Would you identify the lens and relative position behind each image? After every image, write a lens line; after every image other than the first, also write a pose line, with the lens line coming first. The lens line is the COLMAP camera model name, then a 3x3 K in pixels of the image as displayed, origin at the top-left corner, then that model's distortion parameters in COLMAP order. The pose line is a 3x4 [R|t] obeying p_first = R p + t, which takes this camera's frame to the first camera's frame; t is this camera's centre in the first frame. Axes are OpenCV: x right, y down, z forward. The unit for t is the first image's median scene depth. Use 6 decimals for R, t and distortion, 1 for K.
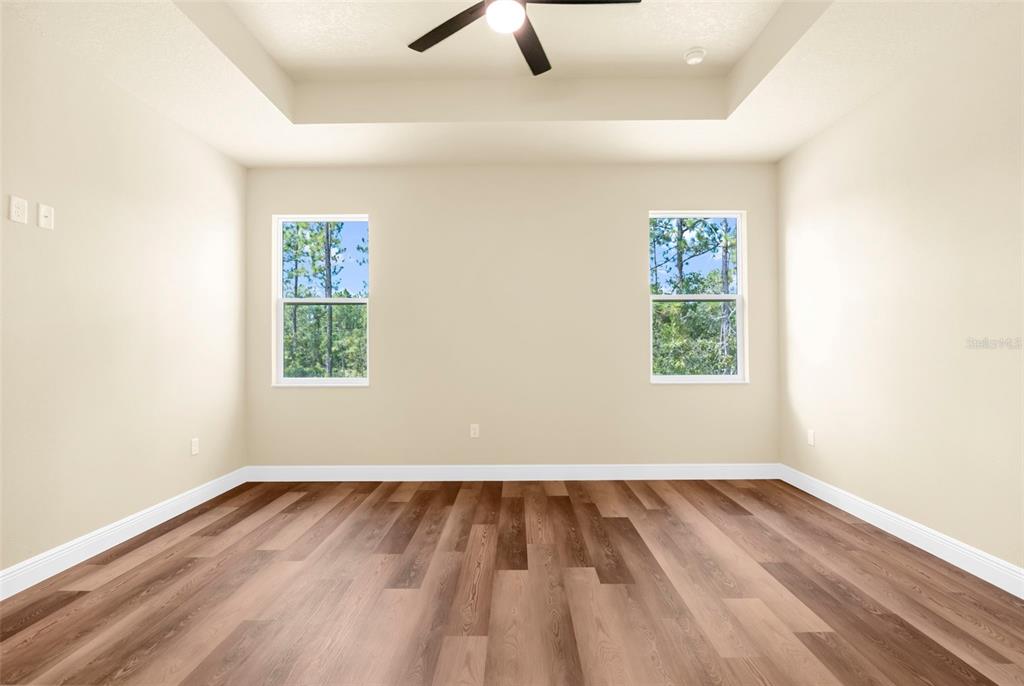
lens RADIAL K [[466.2, 0, 505.3], [0, 466.2, 353.0], [0, 0, 1]] dist [-0.001192, 0.000201]
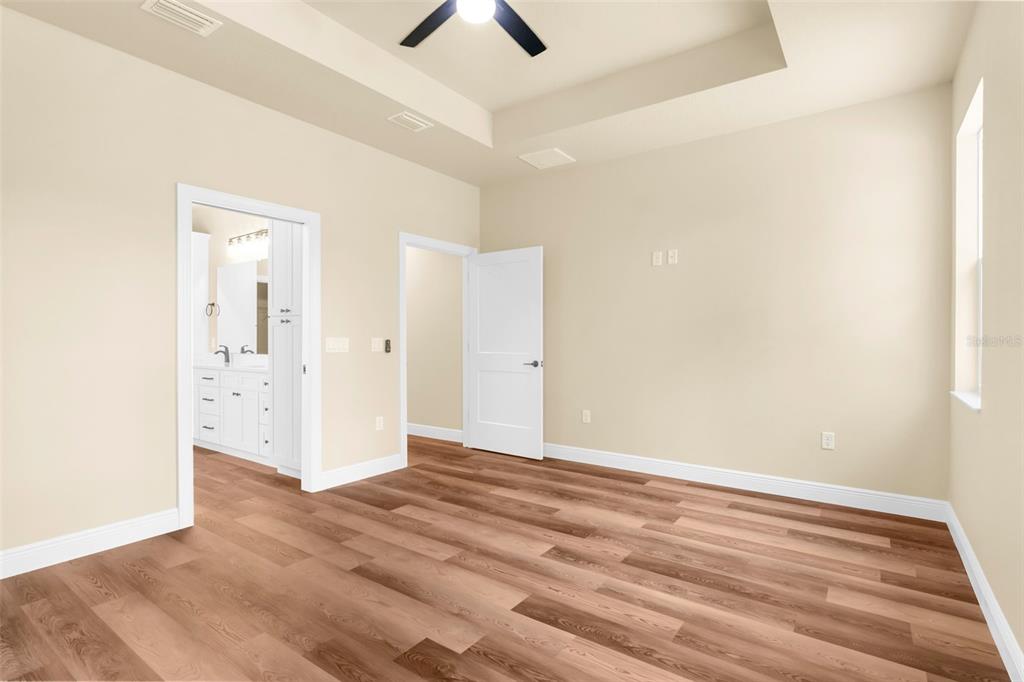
lens RADIAL K [[496.8, 0, 506.7], [0, 496.8, 328.9], [0, 0, 1]] dist [-0.001118, 0.000050]
pose [[-0.570531, -0.009001, -0.821226, 0.668554], [-0.001864, 0.999952, -0.009664, -0.017110], [0.821274, -0.003983, -0.570521, 1.293354]]
